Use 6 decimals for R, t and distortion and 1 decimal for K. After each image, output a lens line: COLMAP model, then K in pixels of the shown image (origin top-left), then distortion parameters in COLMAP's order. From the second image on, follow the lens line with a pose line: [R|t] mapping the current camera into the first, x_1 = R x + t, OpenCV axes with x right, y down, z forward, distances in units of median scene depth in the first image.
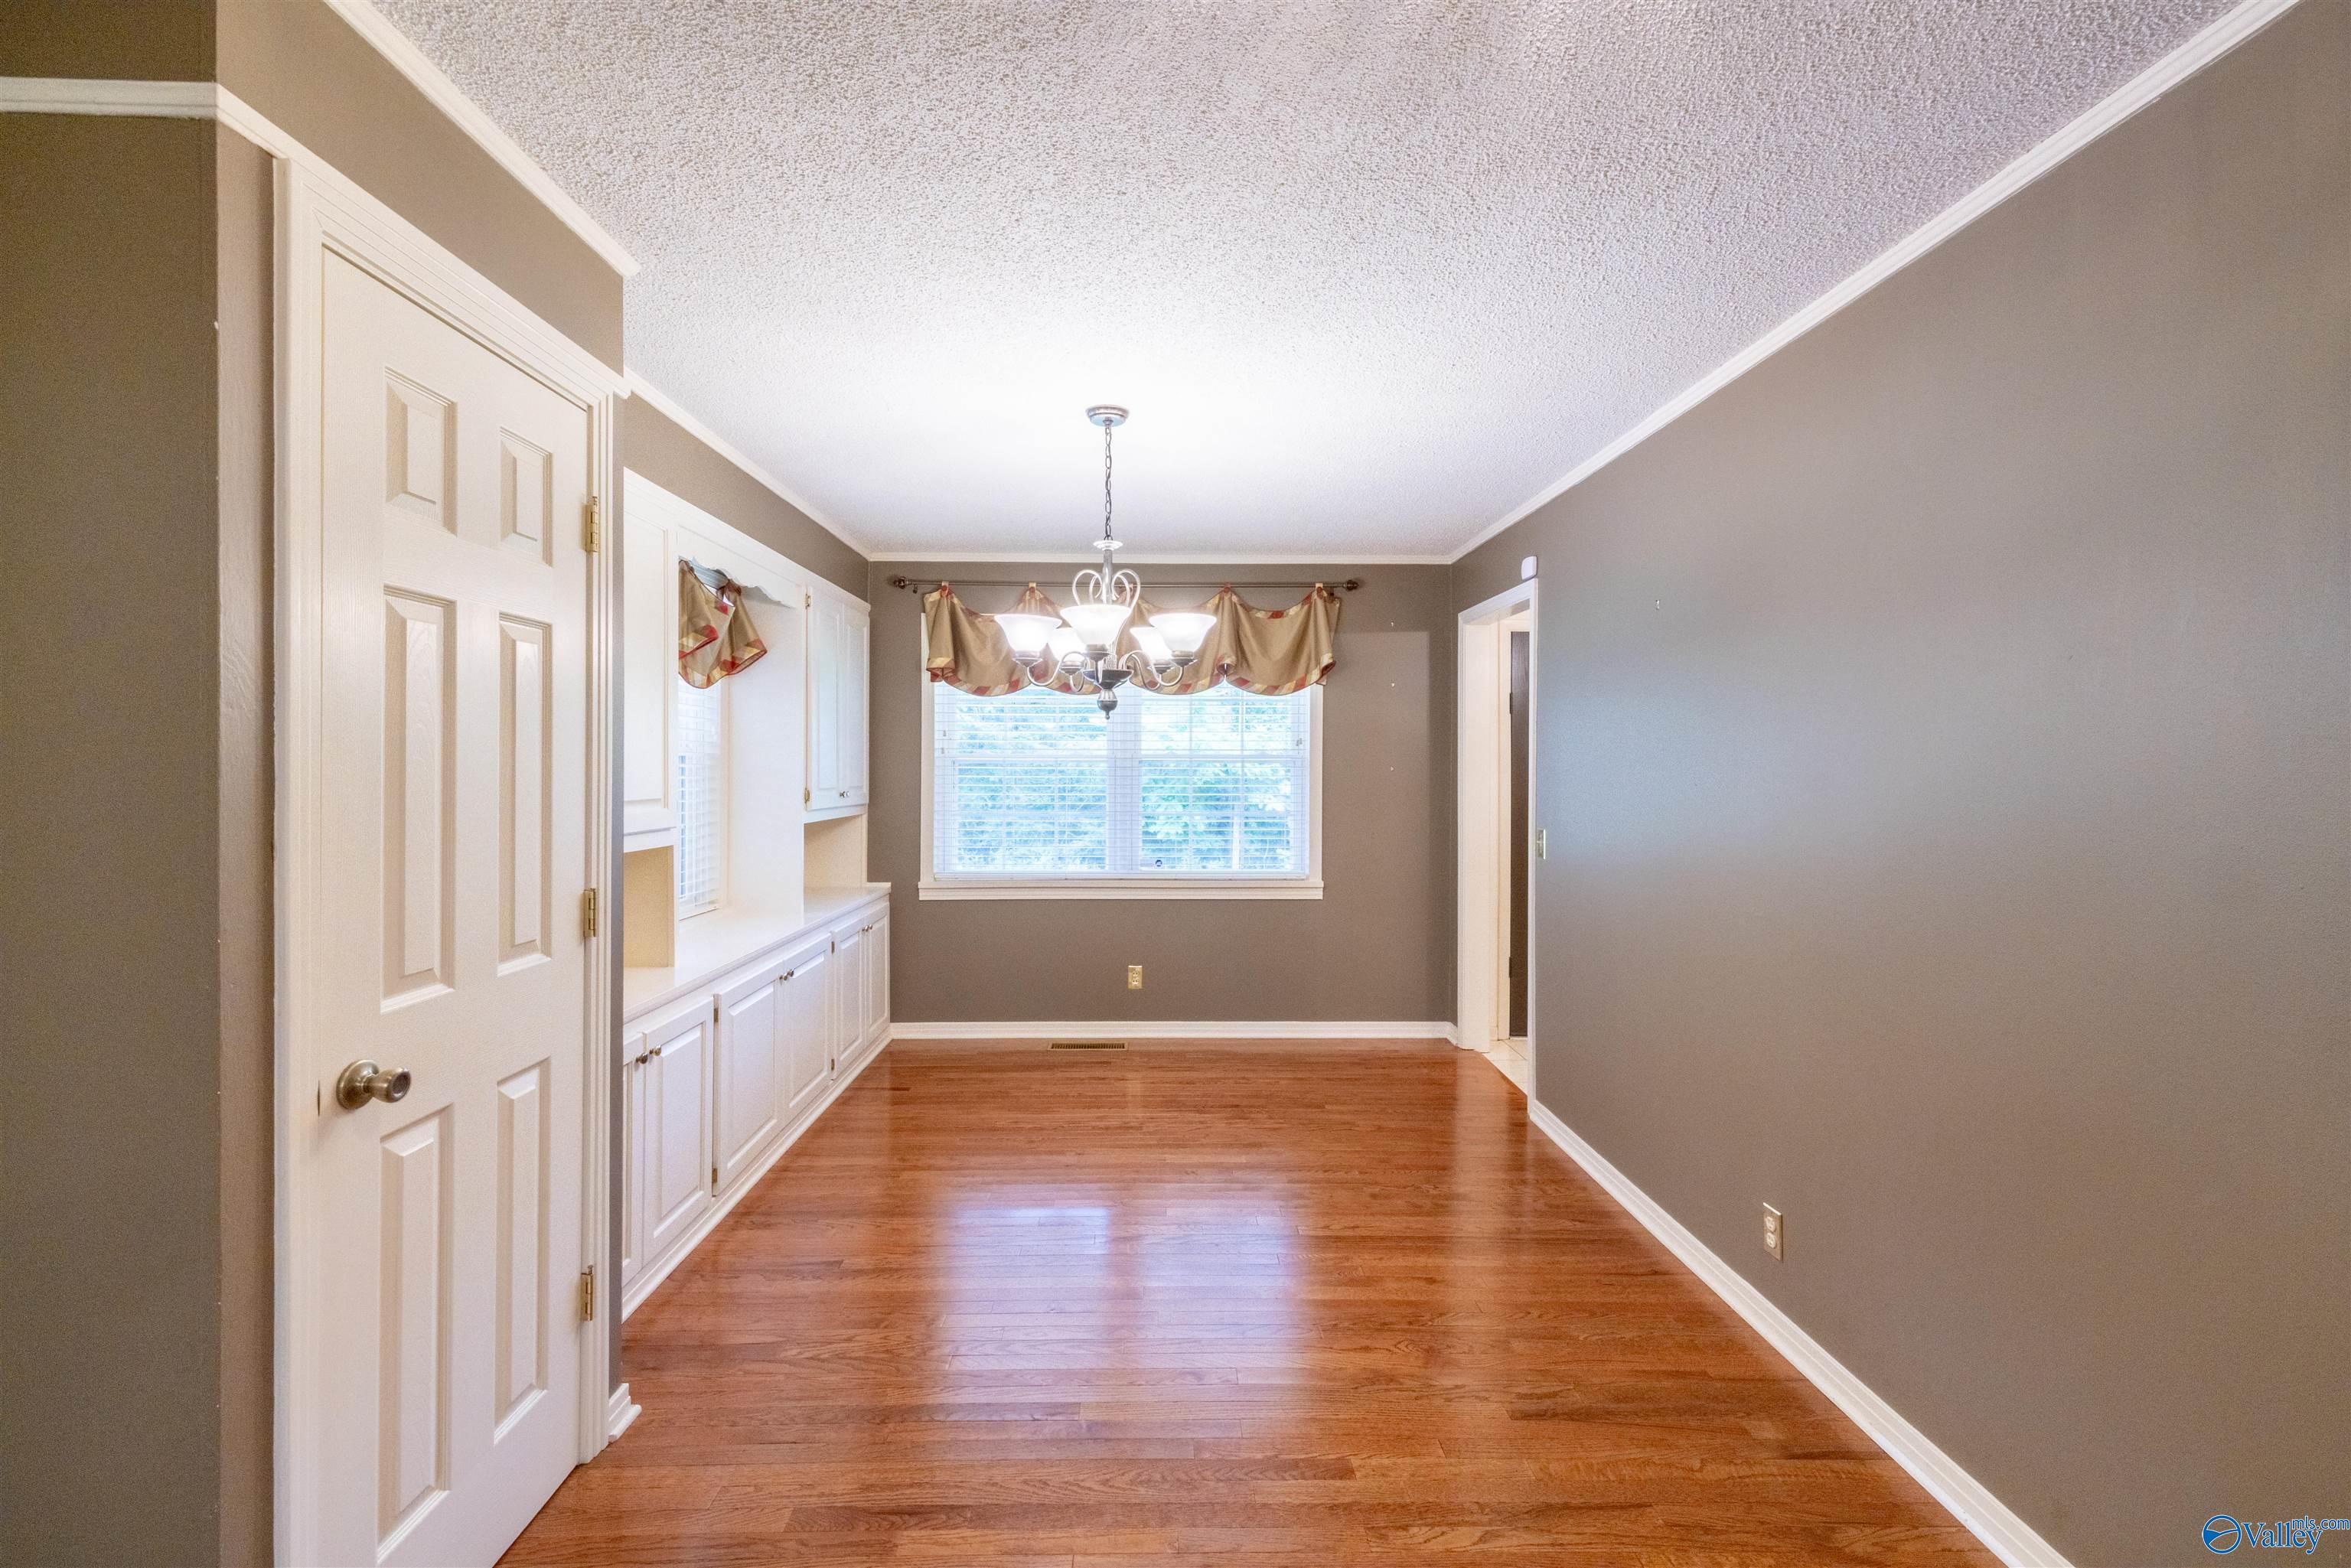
lens RADIAL K [[997.1, 0, 1174.6], [0, 997.1, 769.0], [0, 0, 1]] dist [0.001431, -0.000159]
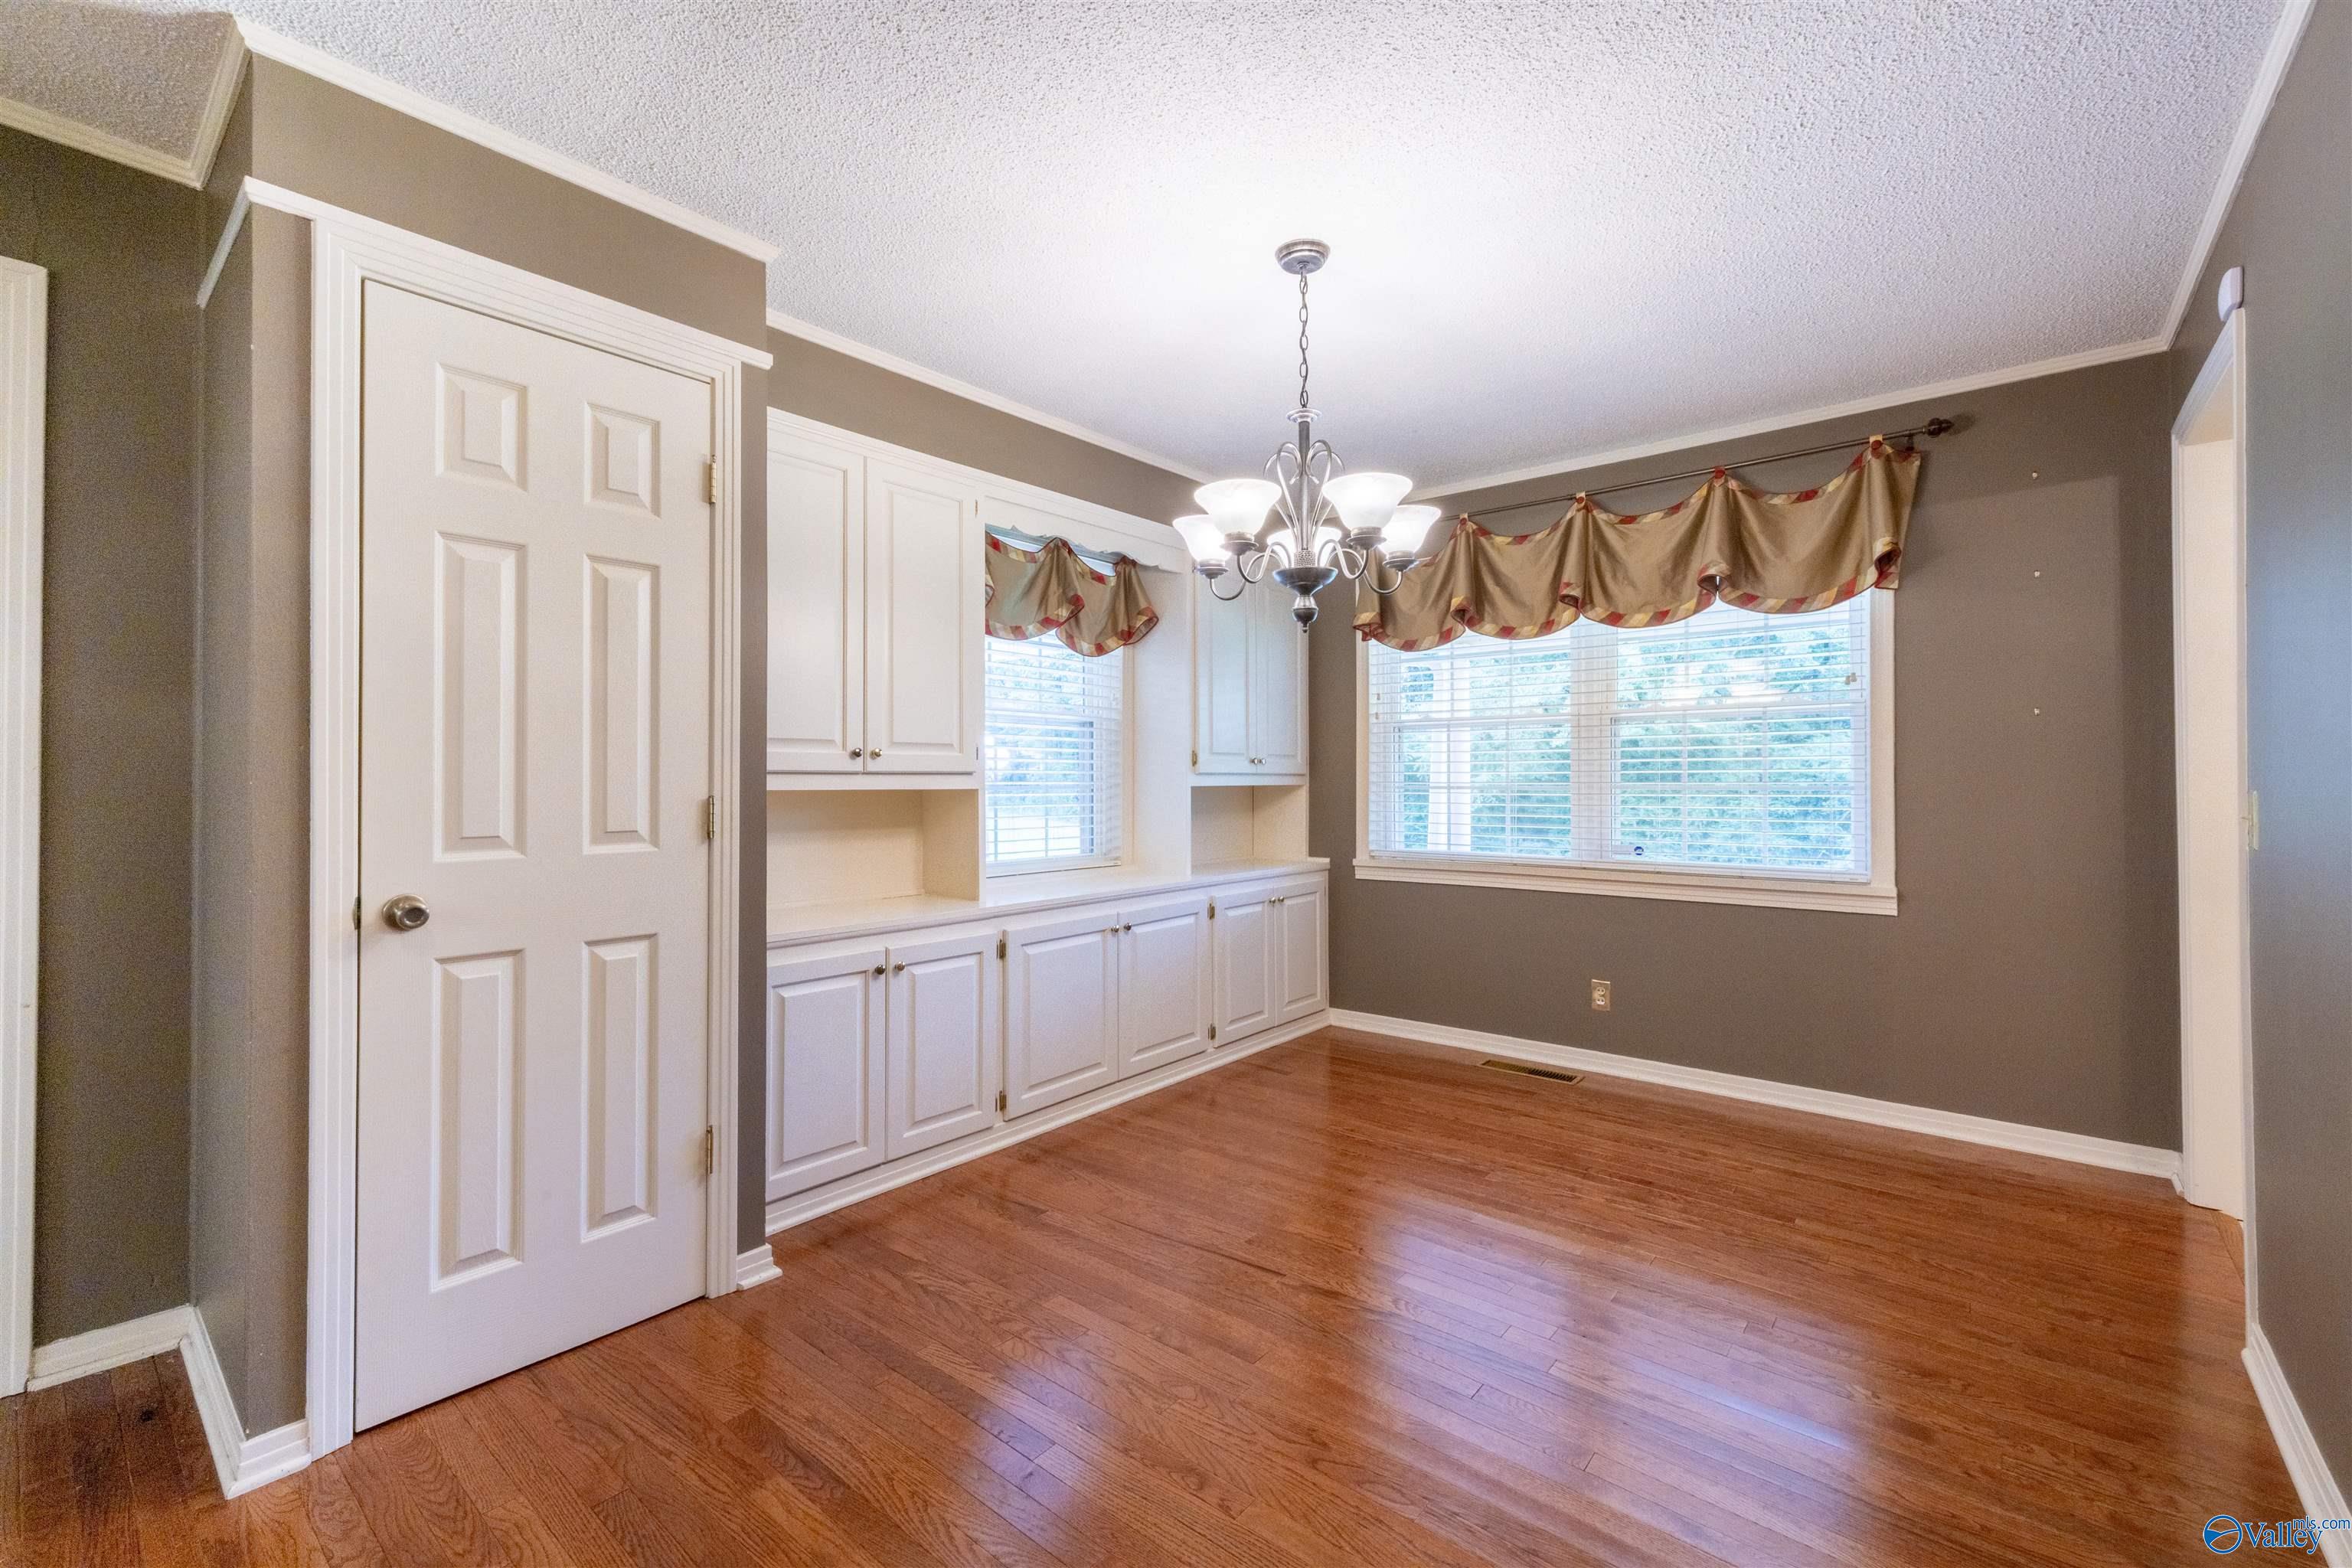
lens RADIAL K [[997.6, 0, 1175.1], [0, 997.6, 769.0], [0, 0, 1]] dist [0.001431, -0.000159]
pose [[0.748861, -0.011983, -0.662618, 0.244742], [0.002912, 0.999886, -0.014792, 0.045546], [0.662720, 0.009148, 0.748811, 0.208223]]
